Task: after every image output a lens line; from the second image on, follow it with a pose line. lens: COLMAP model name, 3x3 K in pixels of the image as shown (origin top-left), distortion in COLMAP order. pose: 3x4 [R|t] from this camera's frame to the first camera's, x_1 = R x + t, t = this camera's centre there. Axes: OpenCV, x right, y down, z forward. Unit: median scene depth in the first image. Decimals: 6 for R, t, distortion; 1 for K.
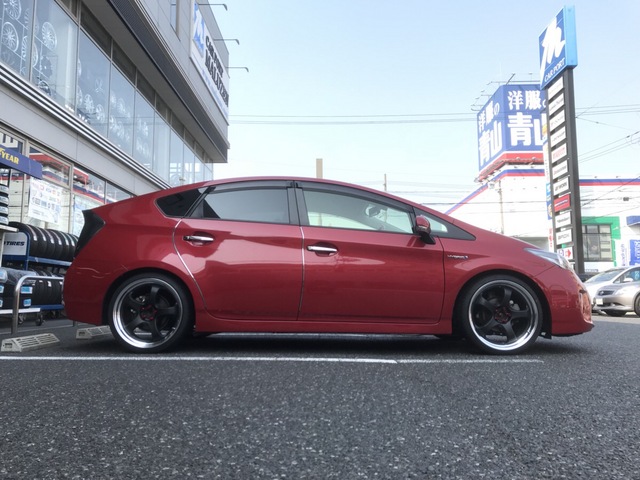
lens RADIAL K [[532.6, 0, 320.0], [0, 532.6, 240.0], [0, 0, 1]] dist [0.052096, 0.004028]
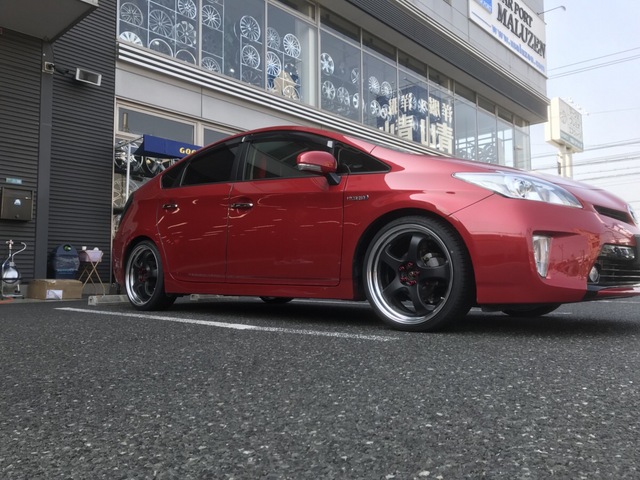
lens RADIAL K [[532.6, 0, 320.0], [0, 532.6, 240.0], [0, 0, 1]] dist [0.052096, 0.004028]
pose [[0.754821, -0.053833, -0.653718, 0.147391], [0.079283, 0.996807, 0.009459, 0.016705], [0.651121, -0.058969, 0.756680, 0.082876]]
